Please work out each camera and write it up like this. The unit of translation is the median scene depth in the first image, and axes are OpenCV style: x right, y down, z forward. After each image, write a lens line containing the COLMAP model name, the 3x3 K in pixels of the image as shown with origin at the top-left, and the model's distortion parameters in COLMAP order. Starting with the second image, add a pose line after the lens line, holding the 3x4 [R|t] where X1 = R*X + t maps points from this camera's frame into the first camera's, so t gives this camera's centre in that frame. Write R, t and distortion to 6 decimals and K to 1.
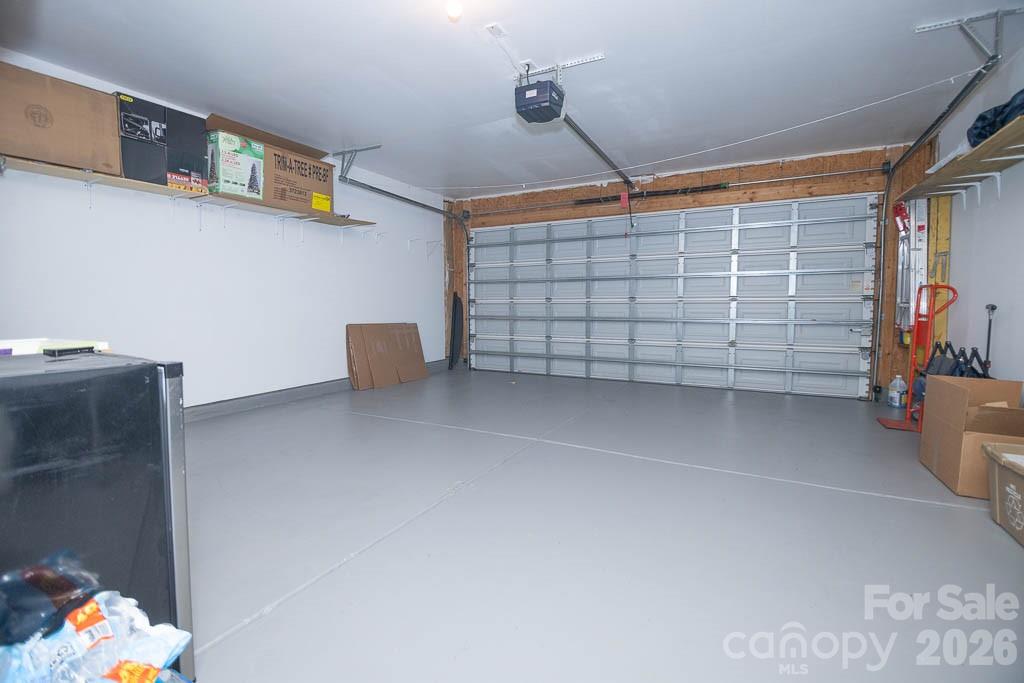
lens RADIAL K [[455.3, 0, 512.8], [0, 455.3, 338.8], [0, 0, 1]] dist [-0.014969, -0.000610]
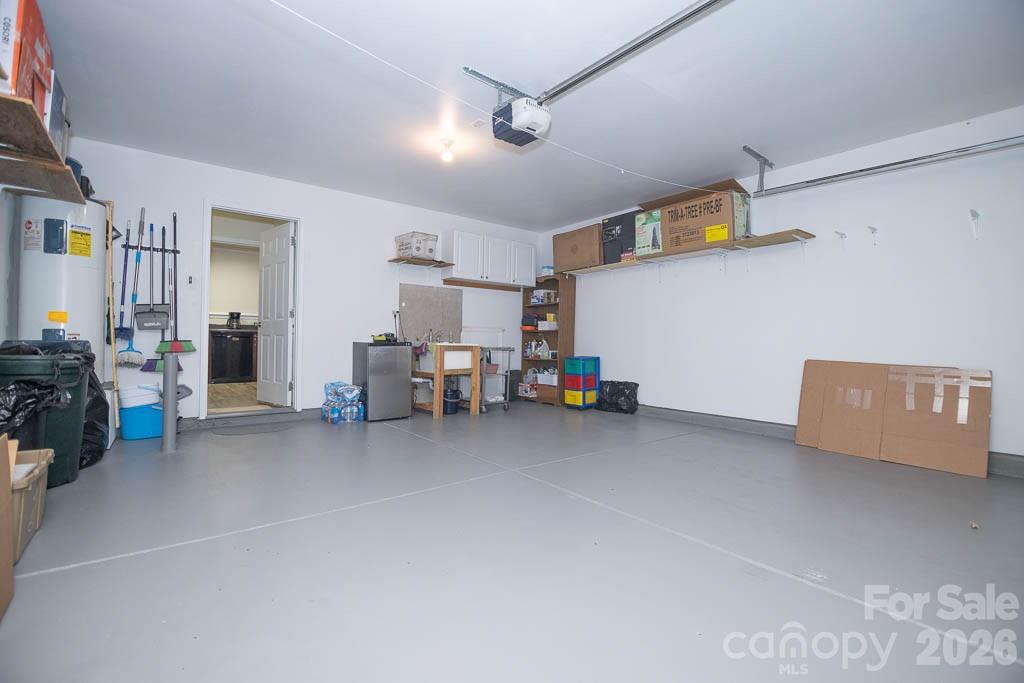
lens RADIAL K [[455.3, 0, 512.8], [0, 455.3, 338.8], [0, 0, 1]] dist [-0.014969, -0.000610]
pose [[-0.396997, -0.012815, -0.917731, 0.777892], [-0.084063, 0.996207, 0.022454, -0.058975], [0.913962, 0.086062, -0.396568, 1.151266]]
